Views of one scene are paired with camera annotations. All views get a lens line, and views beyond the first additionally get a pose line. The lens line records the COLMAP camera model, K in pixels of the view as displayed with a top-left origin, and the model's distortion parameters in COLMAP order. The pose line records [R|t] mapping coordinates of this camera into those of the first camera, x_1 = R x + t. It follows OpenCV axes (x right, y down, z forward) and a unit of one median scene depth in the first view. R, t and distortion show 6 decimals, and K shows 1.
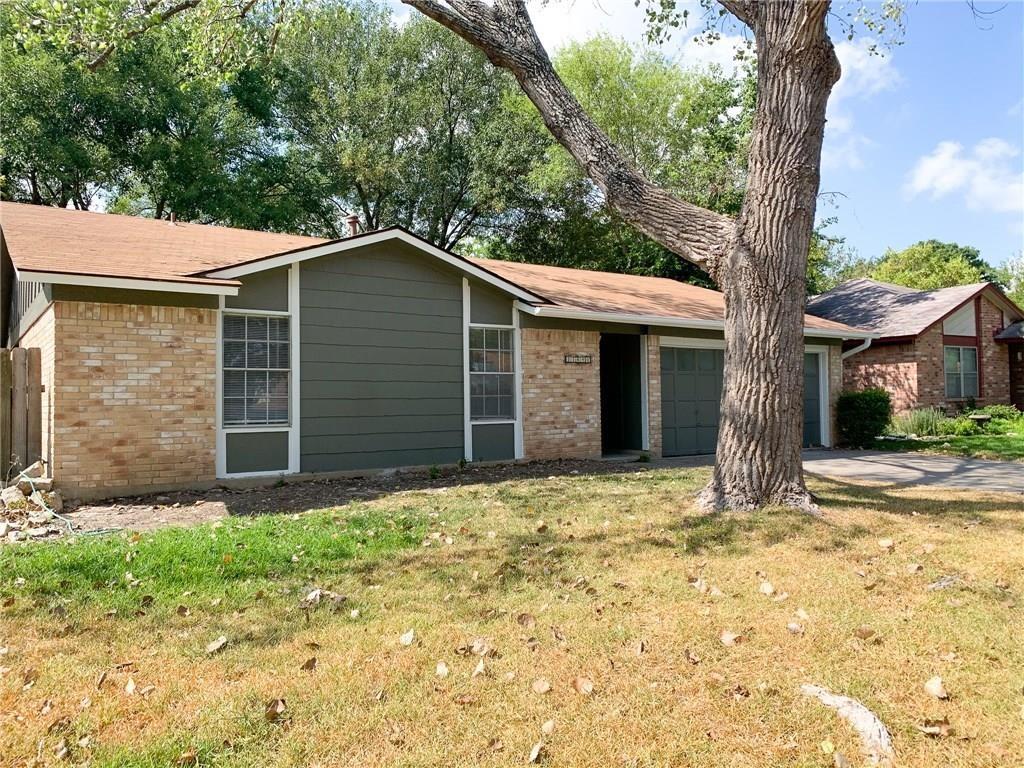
lens RADIAL K [[811.3, 0, 516.3], [0, 811.3, 377.5], [0, 0, 1]] dist [0.086049, -0.127902]
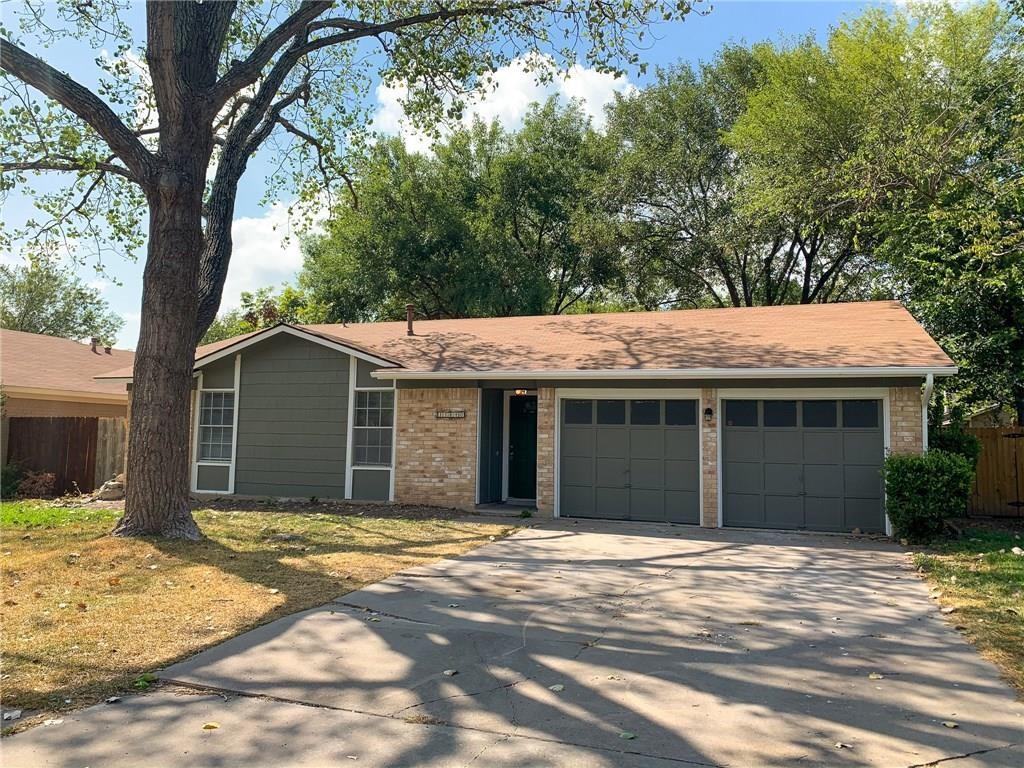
lens RADIAL K [[811.3, 0, 516.3], [0, 811.3, 377.5], [0, 0, 1]] dist [0.086049, -0.127902]
pose [[0.535268, -0.070579, -0.841729, 1.063317], [-0.013024, 0.995695, -0.091771, 0.027444], [0.844582, 0.060085, 0.532044, 0.503186]]
